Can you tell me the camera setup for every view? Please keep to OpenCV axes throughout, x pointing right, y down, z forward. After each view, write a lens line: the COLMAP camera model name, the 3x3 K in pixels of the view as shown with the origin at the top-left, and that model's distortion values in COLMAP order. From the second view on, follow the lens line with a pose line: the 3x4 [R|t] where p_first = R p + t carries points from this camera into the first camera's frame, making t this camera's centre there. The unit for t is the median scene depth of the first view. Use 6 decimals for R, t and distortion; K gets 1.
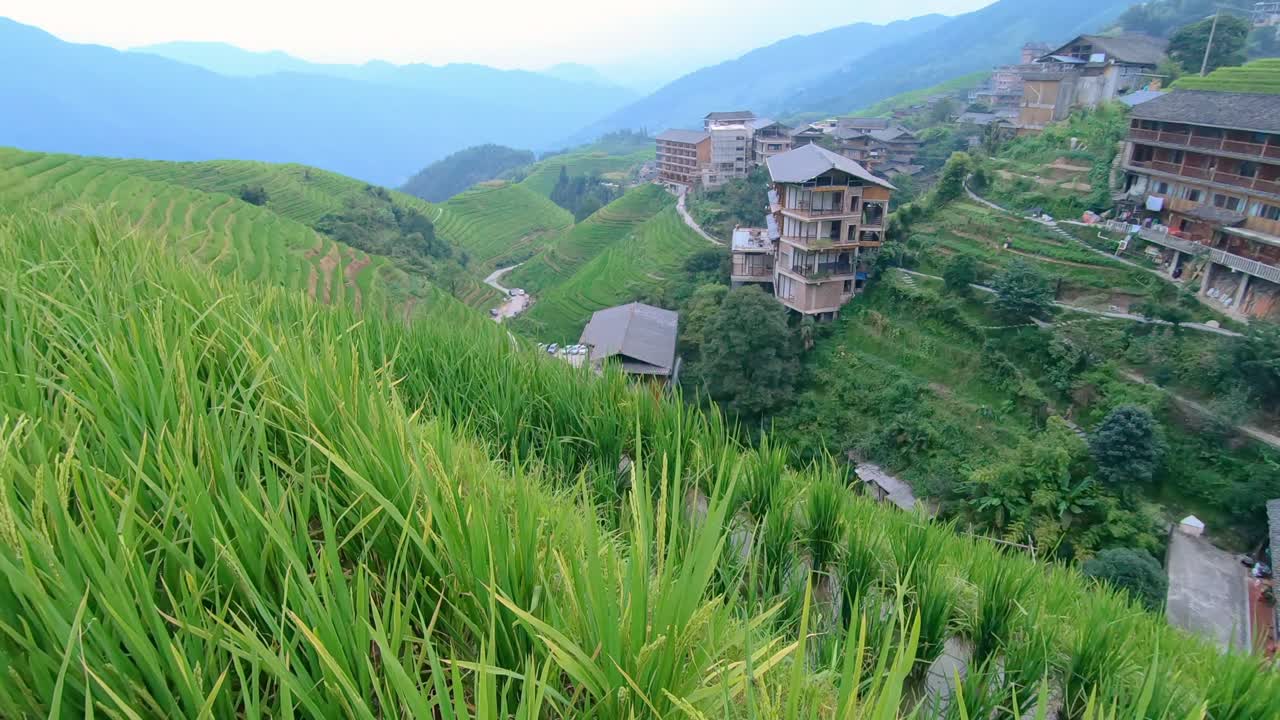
lens RADIAL K [[660.6, 0, 640.0], [0, 660.6, 360.0], [0, 0, 1]] dist [-0.105420, 0.033830]
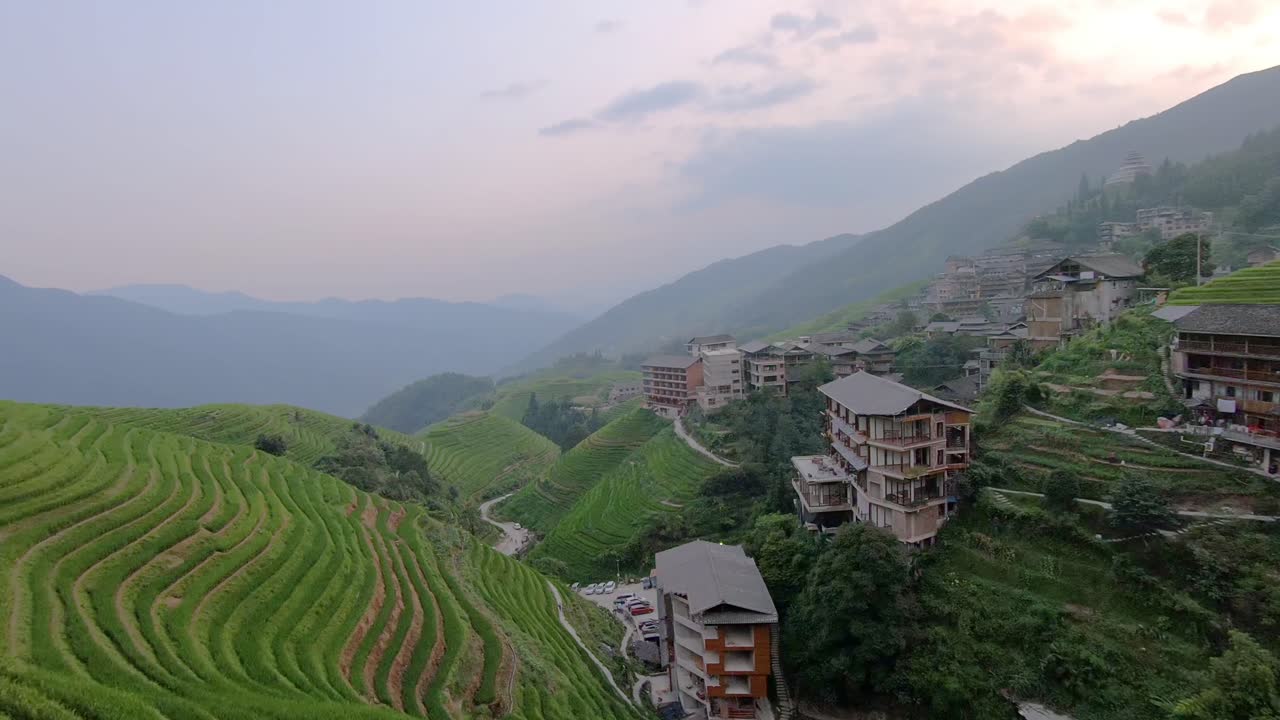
lens RADIAL K [[660.6, 0, 640.0], [0, 660.6, 360.0], [0, 0, 1]] dist [-0.105420, 0.033830]
pose [[0.994929, -0.054110, 0.084782, -0.212301], [0.078223, 0.946162, -0.314099, -0.056990], [-0.063221, 0.319138, 0.945597, 0.024406]]
